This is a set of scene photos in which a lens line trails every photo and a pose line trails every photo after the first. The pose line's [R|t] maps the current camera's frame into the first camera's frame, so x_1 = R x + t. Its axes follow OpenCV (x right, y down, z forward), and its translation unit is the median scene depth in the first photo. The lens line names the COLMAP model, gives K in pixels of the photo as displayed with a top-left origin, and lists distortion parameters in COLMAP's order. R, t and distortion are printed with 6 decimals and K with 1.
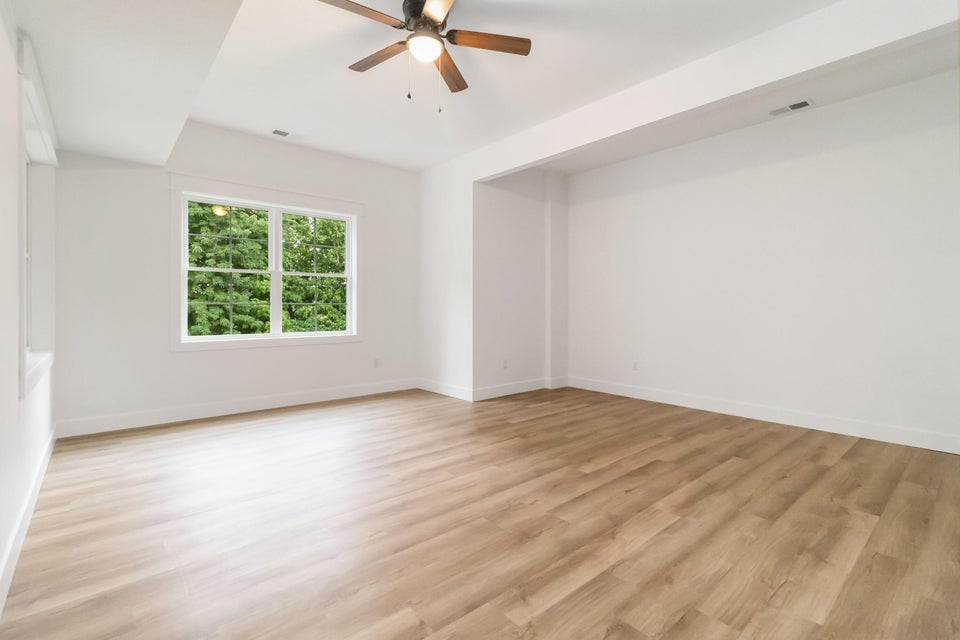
lens RADIAL K [[443.1, 0, 498.2], [0, 443.1, 309.5], [0, 0, 1]] dist [0.002582, 0.000431]
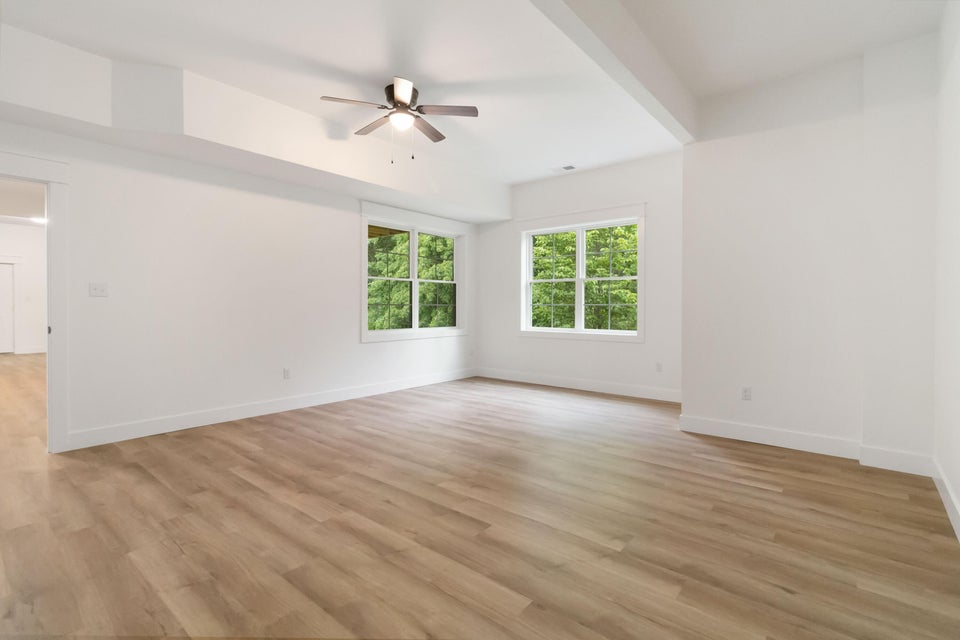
lens RADIAL K [[443.1, 0, 498.2], [0, 443.1, 309.5], [0, 0, 1]] dist [0.002582, 0.000431]
pose [[0.166236, 0.008022, -0.986053, 1.363761], [-0.009574, 0.999933, 0.006521, -0.011257], [0.986040, 0.008356, 0.166302, 1.155146]]
